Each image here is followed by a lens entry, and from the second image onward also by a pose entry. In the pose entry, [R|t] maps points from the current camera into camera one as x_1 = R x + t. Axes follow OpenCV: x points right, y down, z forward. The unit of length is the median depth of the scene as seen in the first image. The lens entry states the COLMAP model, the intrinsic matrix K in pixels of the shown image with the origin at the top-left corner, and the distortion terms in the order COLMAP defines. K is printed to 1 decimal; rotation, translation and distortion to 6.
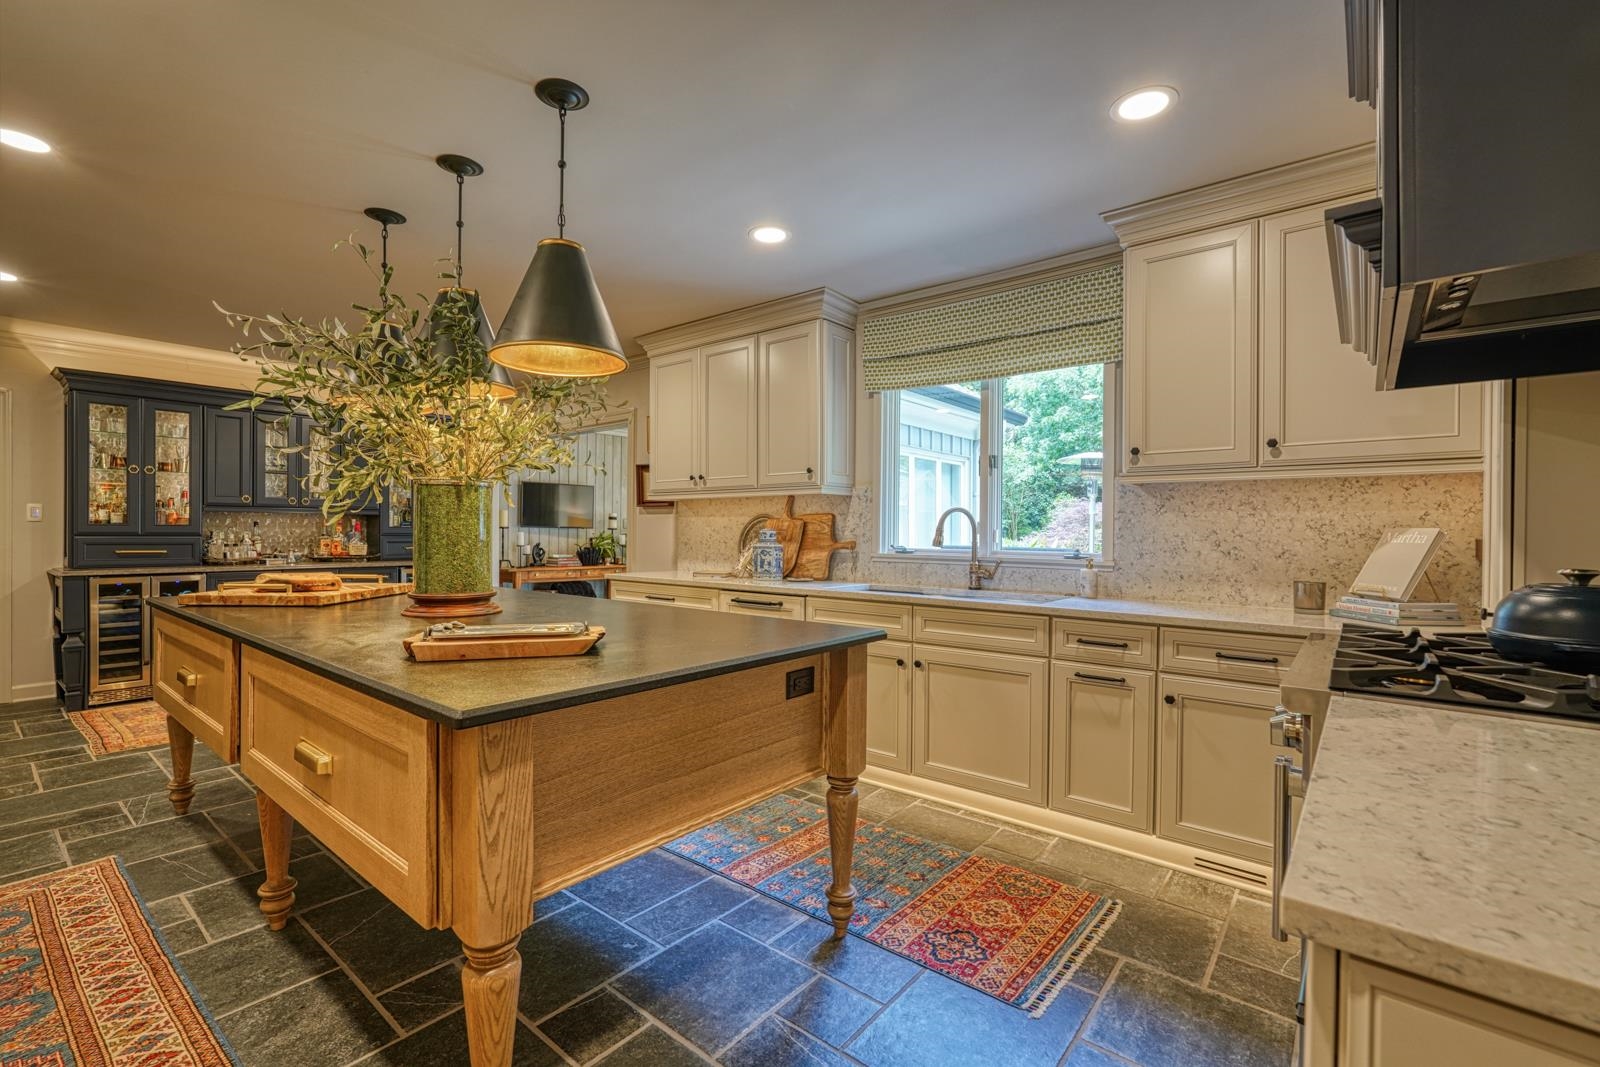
lens RADIAL K [[694.2, 0, 800.0], [0, 694.2, 533.5], [0, 0, 1]] dist [-0.002070, 0.000668]
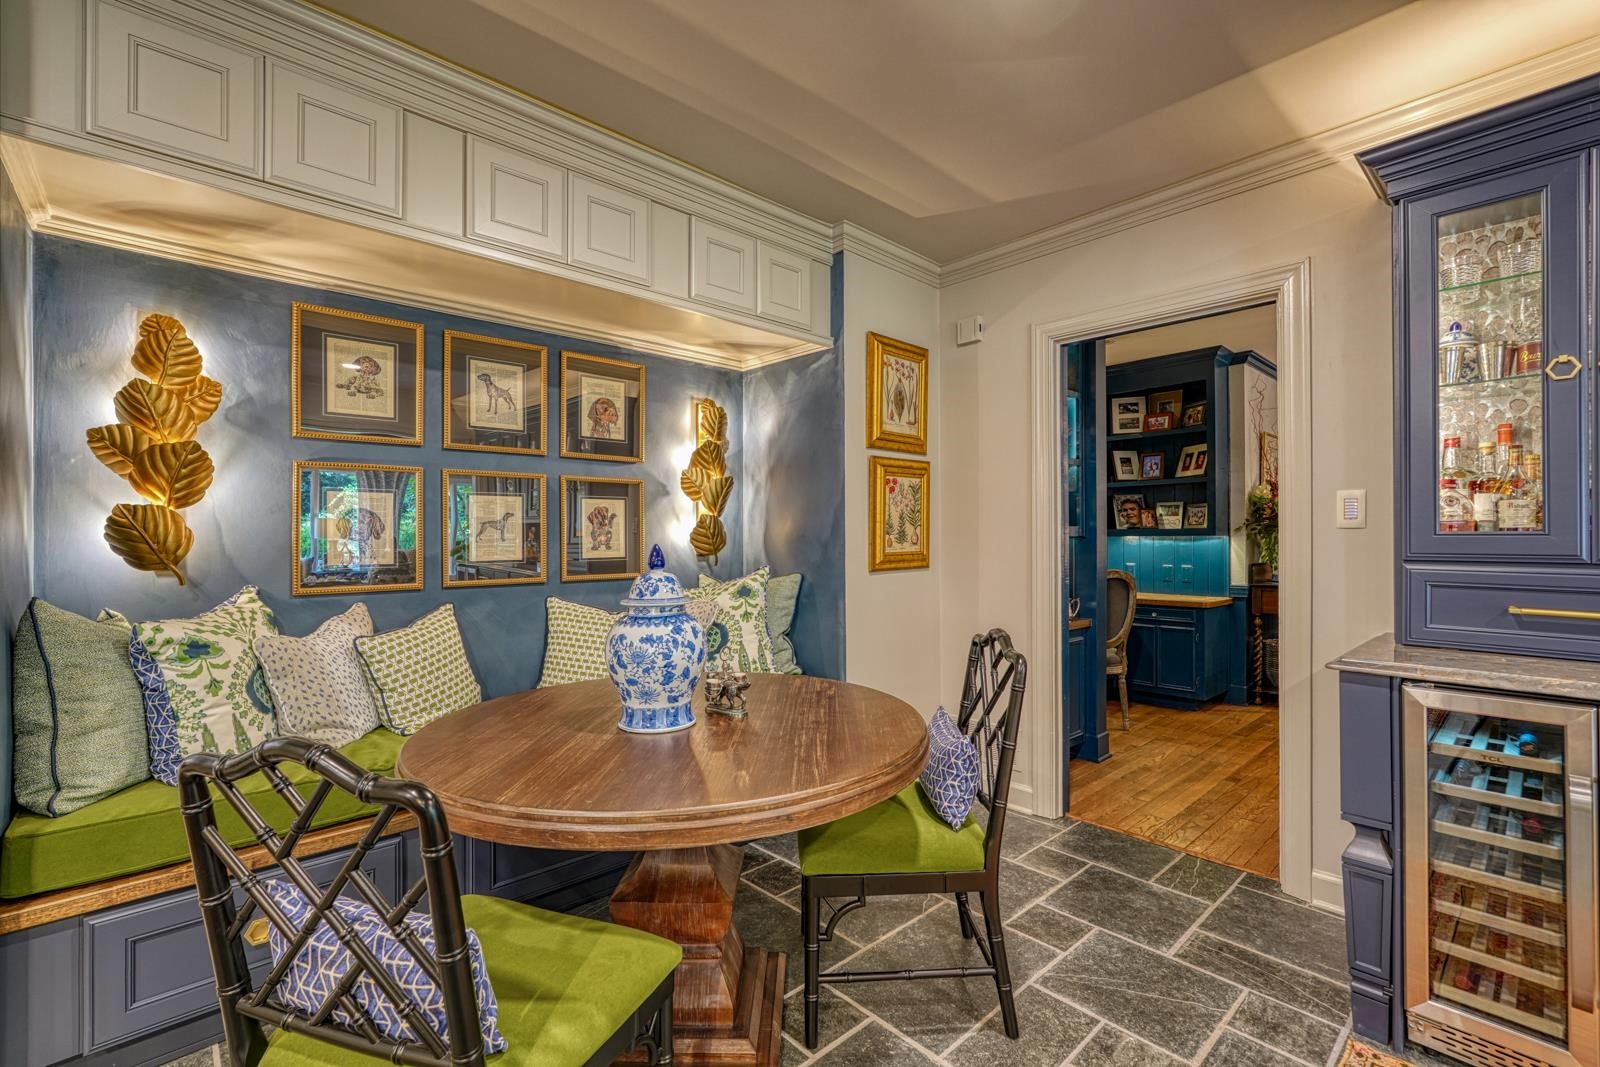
lens RADIAL K [[692.3, 0, 797.0], [0, 692.3, 532.9], [0, 0, 1]] dist [-0.002597, 0.000421]
pose [[-0.154801, -0.009890, -0.987896, -0.572768], [-0.002116, 0.999951, -0.009679, -0.008741], [0.987943, 0.000592, -0.154814, 0.684310]]
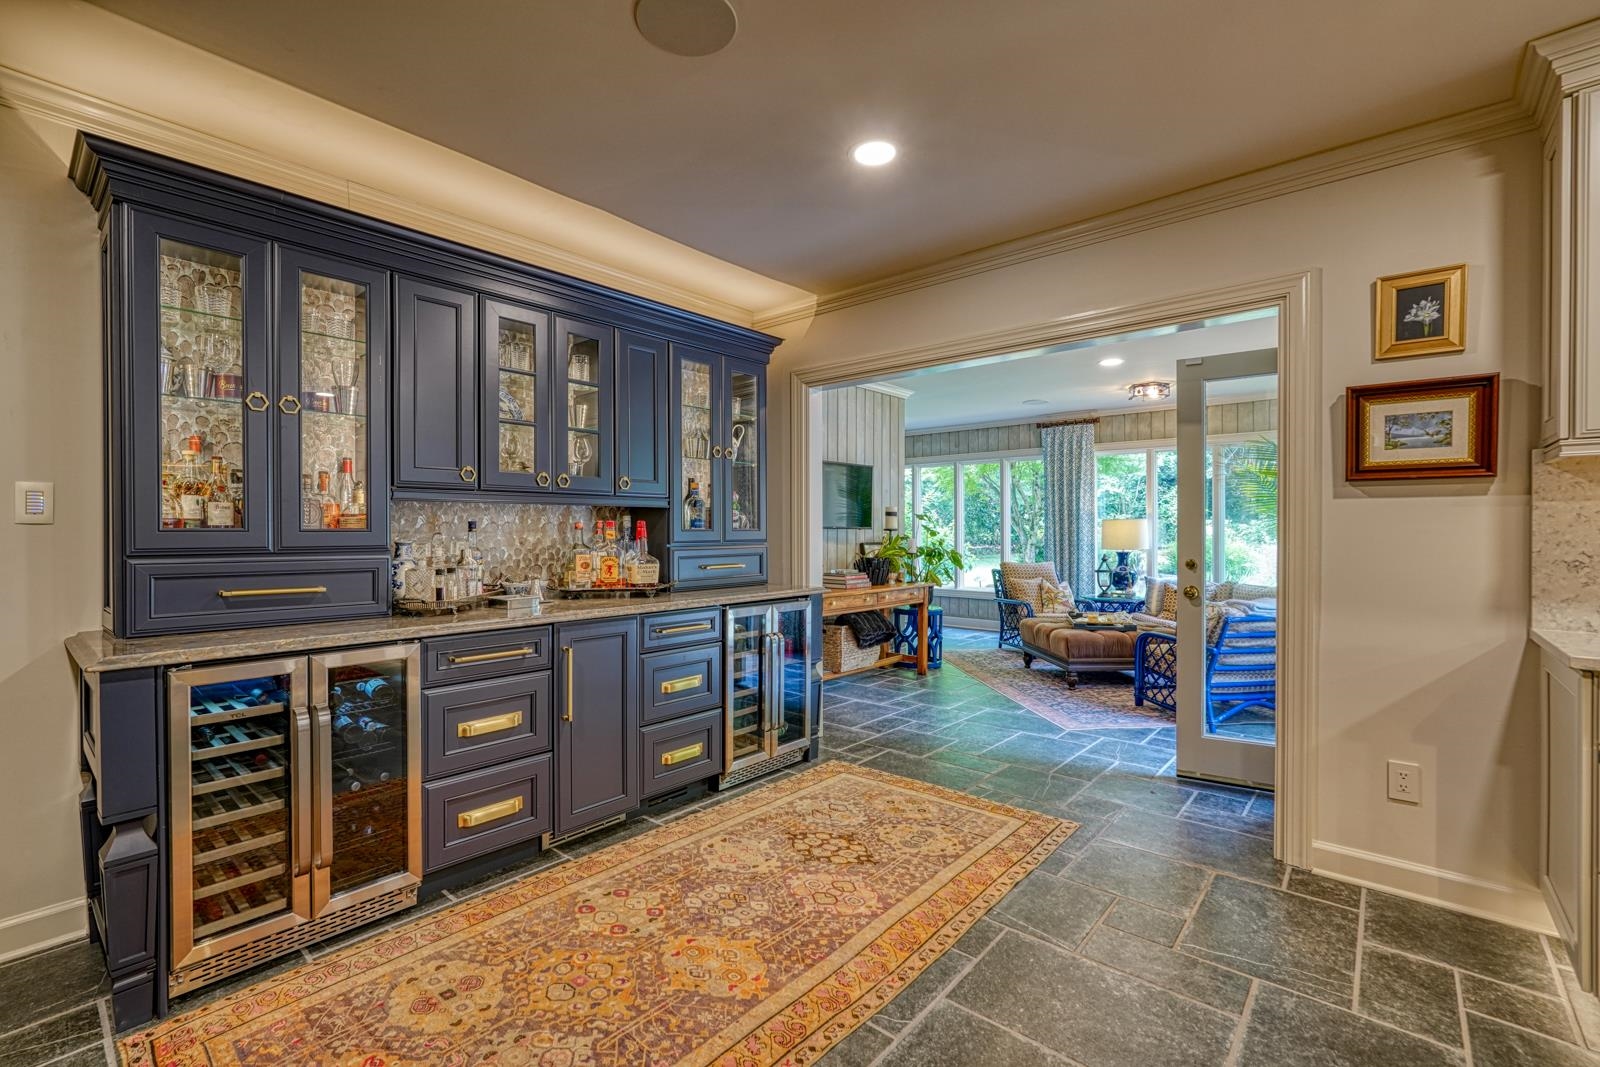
lens RADIAL K [[692.3, 0, 797.0], [0, 692.3, 532.9], [0, 0, 1]] dist [-0.002597, 0.000421]
pose [[0.999577, -0.005698, -0.028533, -0.611332], [0.005772, 0.999980, 0.002526, -0.009972], [0.028518, -0.002689, 0.999590, 0.576480]]
